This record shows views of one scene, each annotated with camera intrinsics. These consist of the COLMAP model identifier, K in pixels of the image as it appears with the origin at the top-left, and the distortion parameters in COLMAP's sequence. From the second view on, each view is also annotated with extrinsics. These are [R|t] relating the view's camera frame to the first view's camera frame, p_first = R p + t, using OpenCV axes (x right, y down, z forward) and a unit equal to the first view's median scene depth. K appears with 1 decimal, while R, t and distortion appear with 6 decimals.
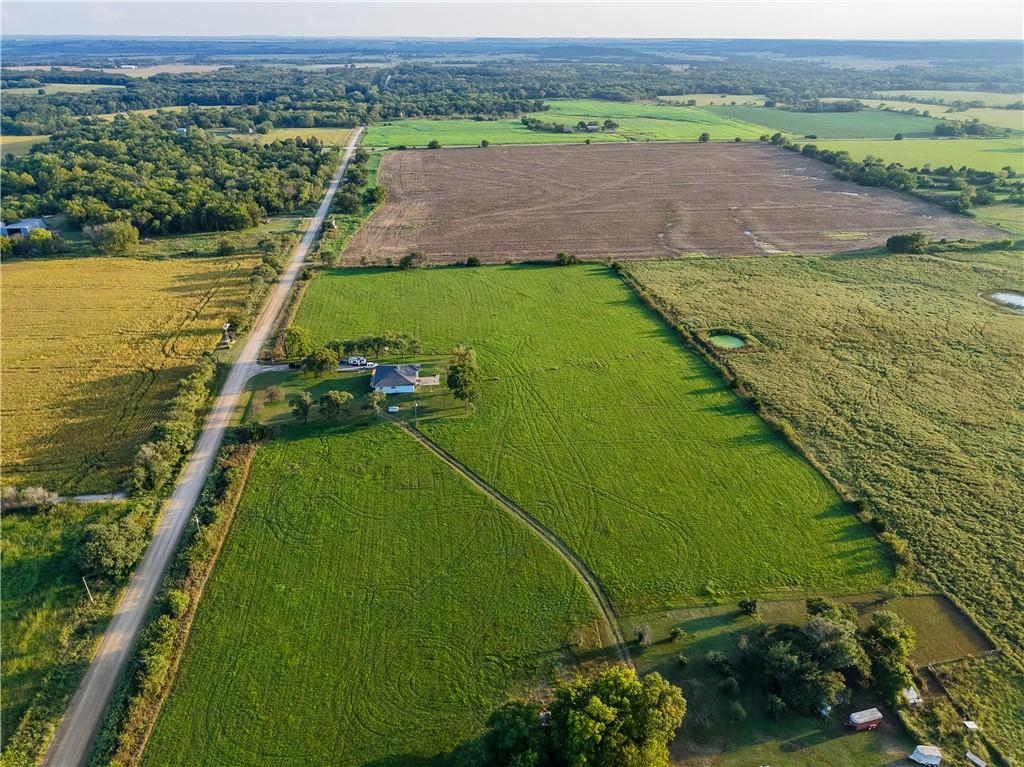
lens RADIAL K [[689.7, 0, 514.3], [0, 689.7, 379.0], [0, 0, 1]] dist [0.021262, -0.018899]
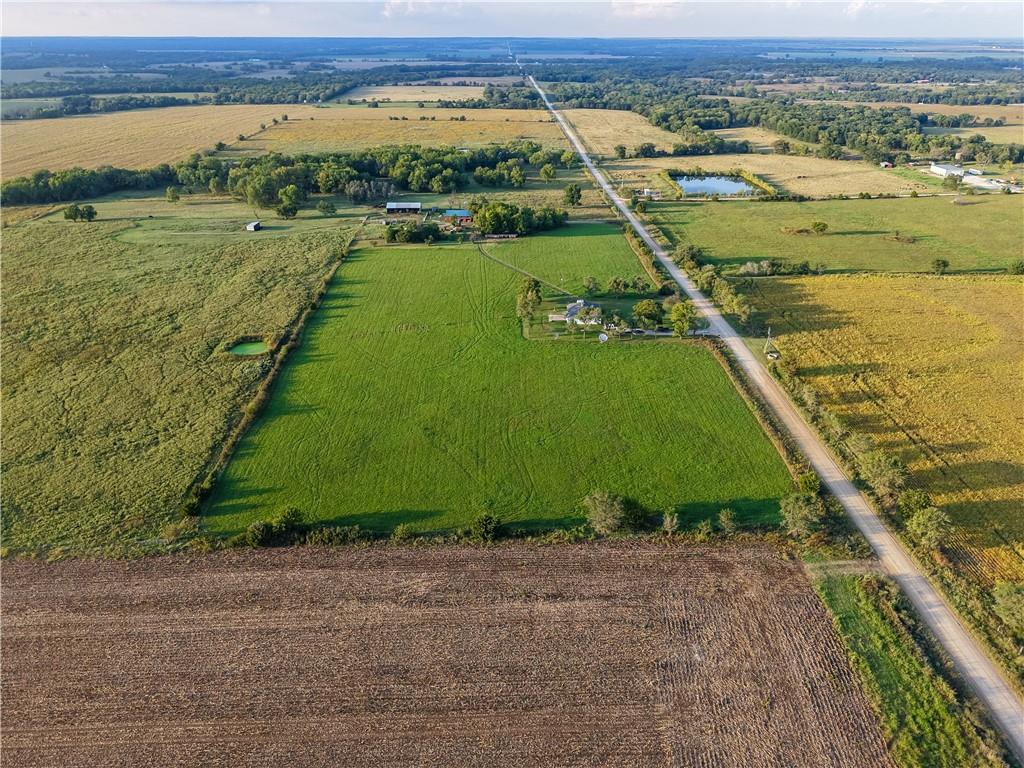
lens RADIAL K [[693.2, 0, 513.5], [0, 693.2, 380.3], [0, 0, 1]] dist [0.018890, -0.016655]
pose [[-0.993155, -0.056478, 0.102240, -0.122331], [0.047399, 0.605136, 0.794710, -0.611717], [-0.106753, 0.794116, -0.598317, 1.243990]]
